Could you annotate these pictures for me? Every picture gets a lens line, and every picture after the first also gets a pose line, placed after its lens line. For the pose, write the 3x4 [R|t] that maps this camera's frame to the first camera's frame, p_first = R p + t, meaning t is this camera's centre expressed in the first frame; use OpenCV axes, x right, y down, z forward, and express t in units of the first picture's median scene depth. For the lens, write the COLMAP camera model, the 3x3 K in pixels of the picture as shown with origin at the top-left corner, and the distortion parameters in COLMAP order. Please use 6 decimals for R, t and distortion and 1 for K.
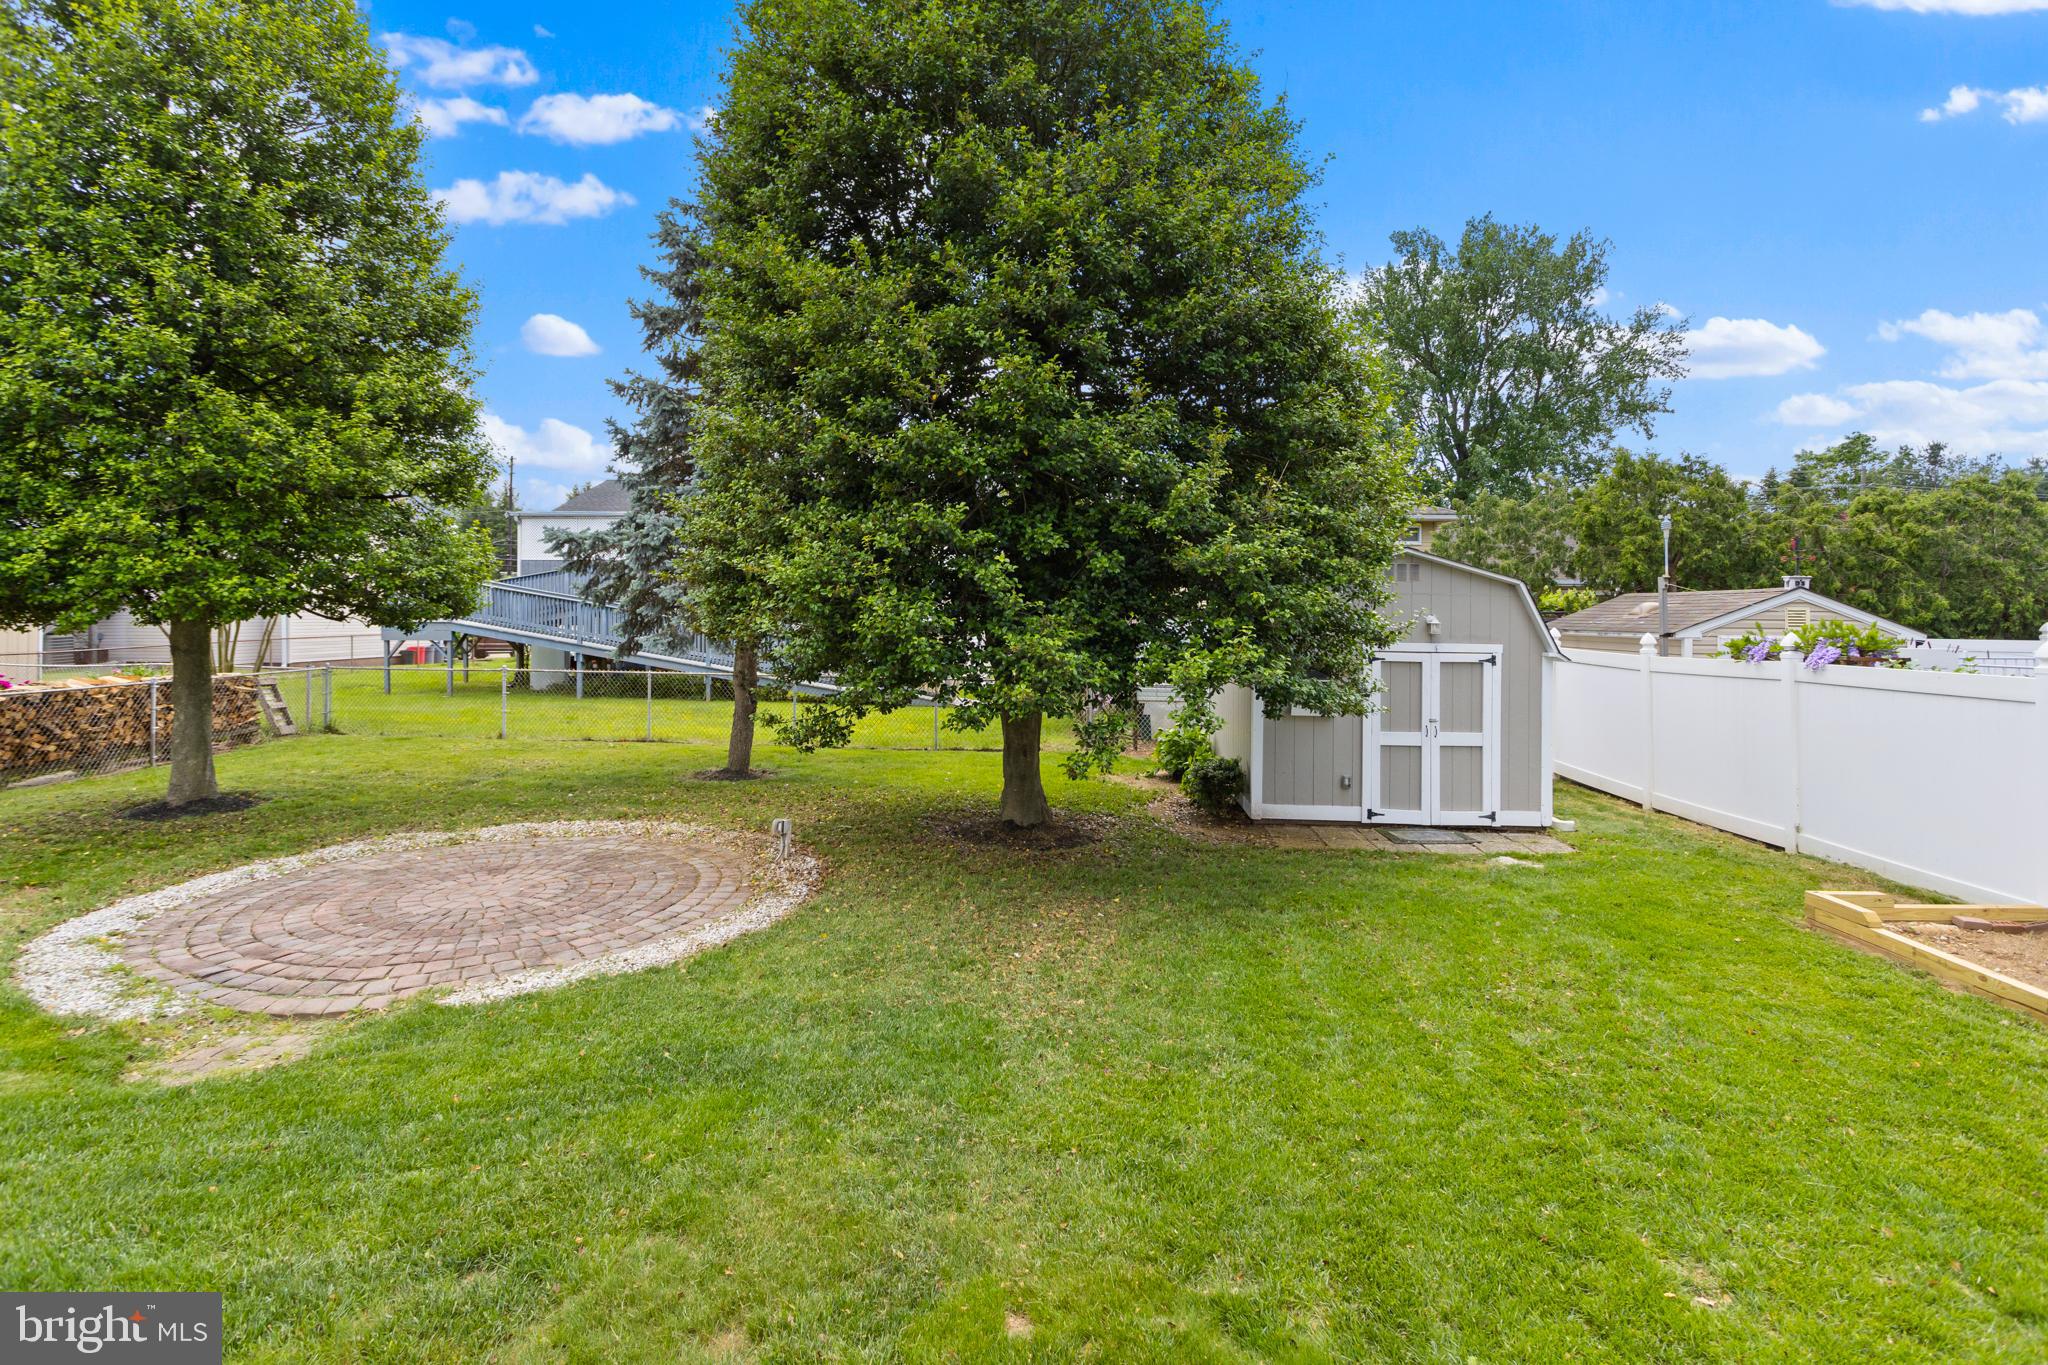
lens RADIAL K [[982.1, 0, 1029.9], [0, 982.1, 614.6], [0, 0, 1]] dist [-0.000061, -0.000435]
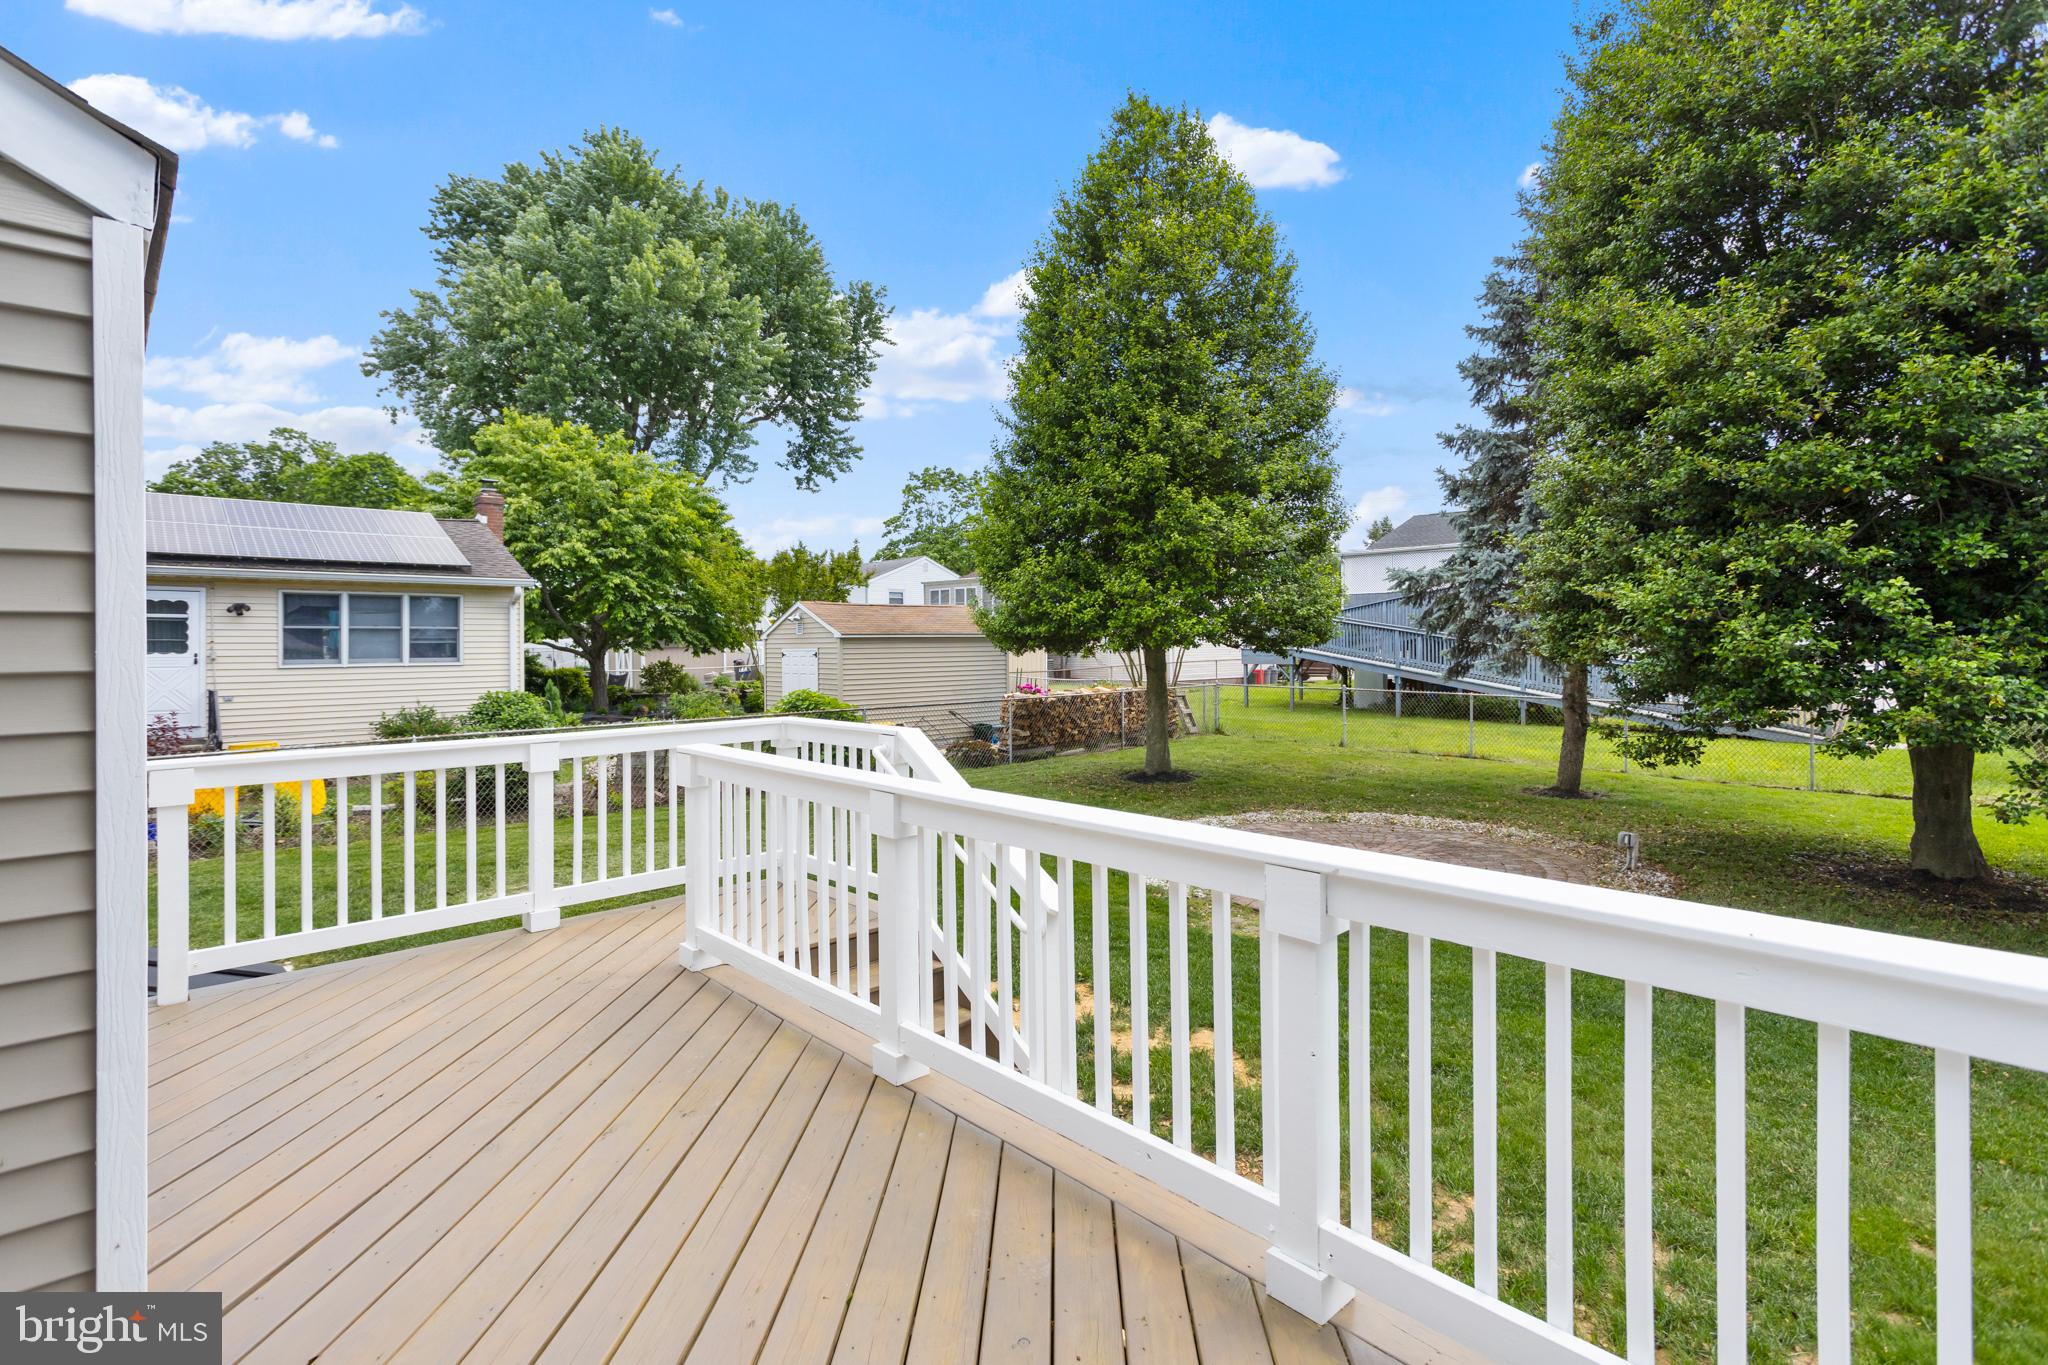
lens RADIAL K [[967.2, 0, 1029.3], [0, 967.2, 648.9], [0, 0, 1]] dist [0.001789, -0.000734]
pose [[0.718345, -0.006666, -0.695655, 0.009540], [0.011858, 0.999926, 0.002663, 0.000435], [0.695586, -0.010162, 0.718371, -0.181425]]
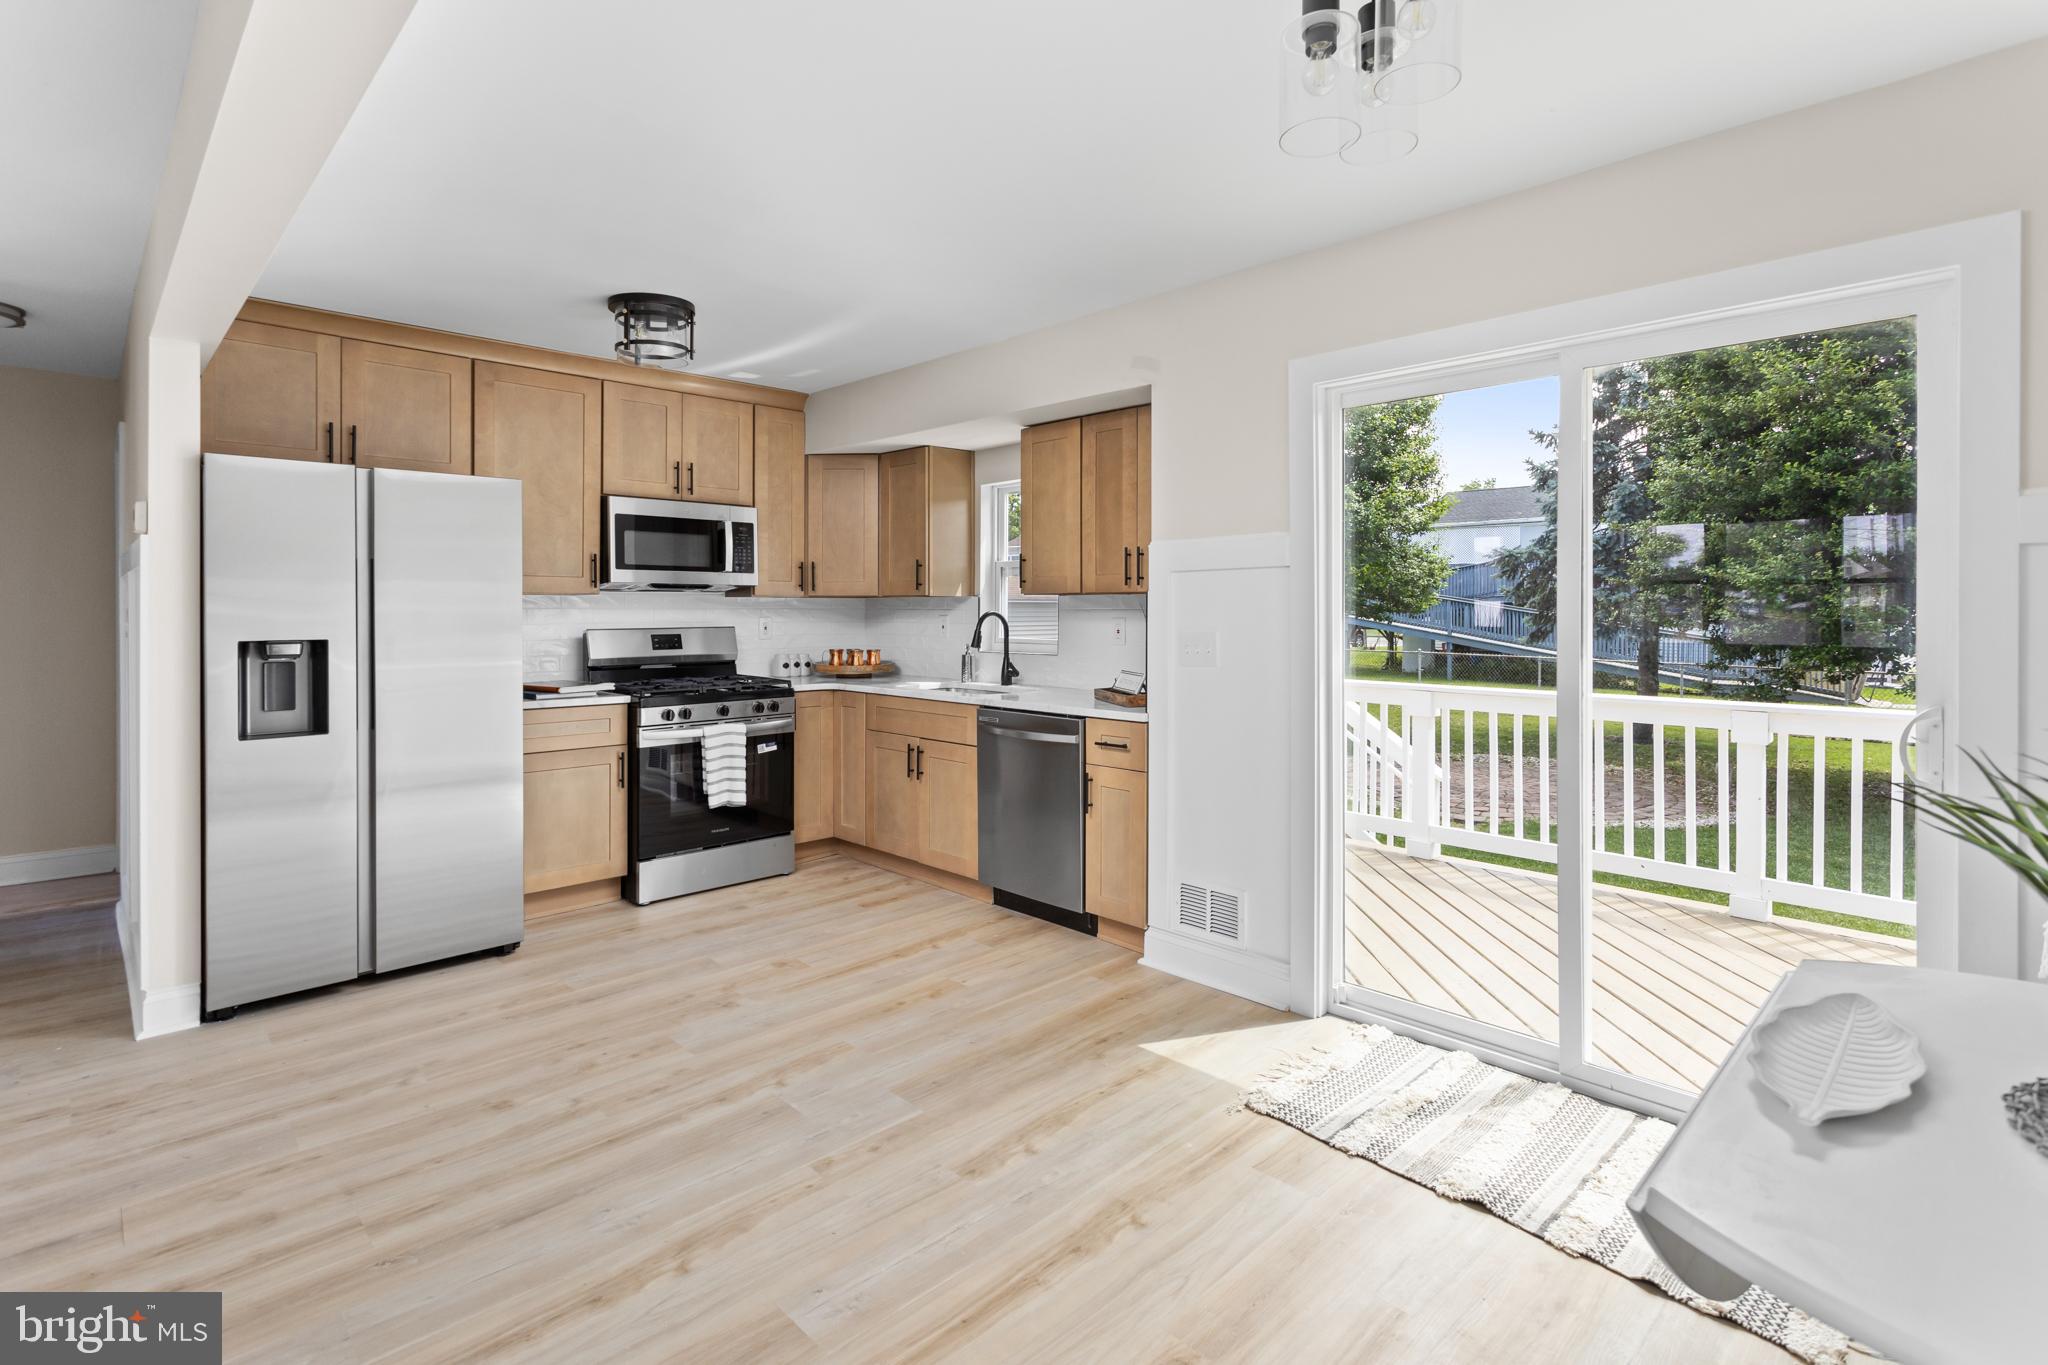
lens RADIAL K [[982.1, 0, 1029.9], [0, 982.1, 614.6], [0, 0, 1]] dist [-0.000061, -0.000435]
pose [[0.731755, 0.000053, -0.681568, -0.033619], [0.000777, 0.999999, 0.000911, 0.006132], [0.681567, -0.001196, 0.731754, -0.558061]]
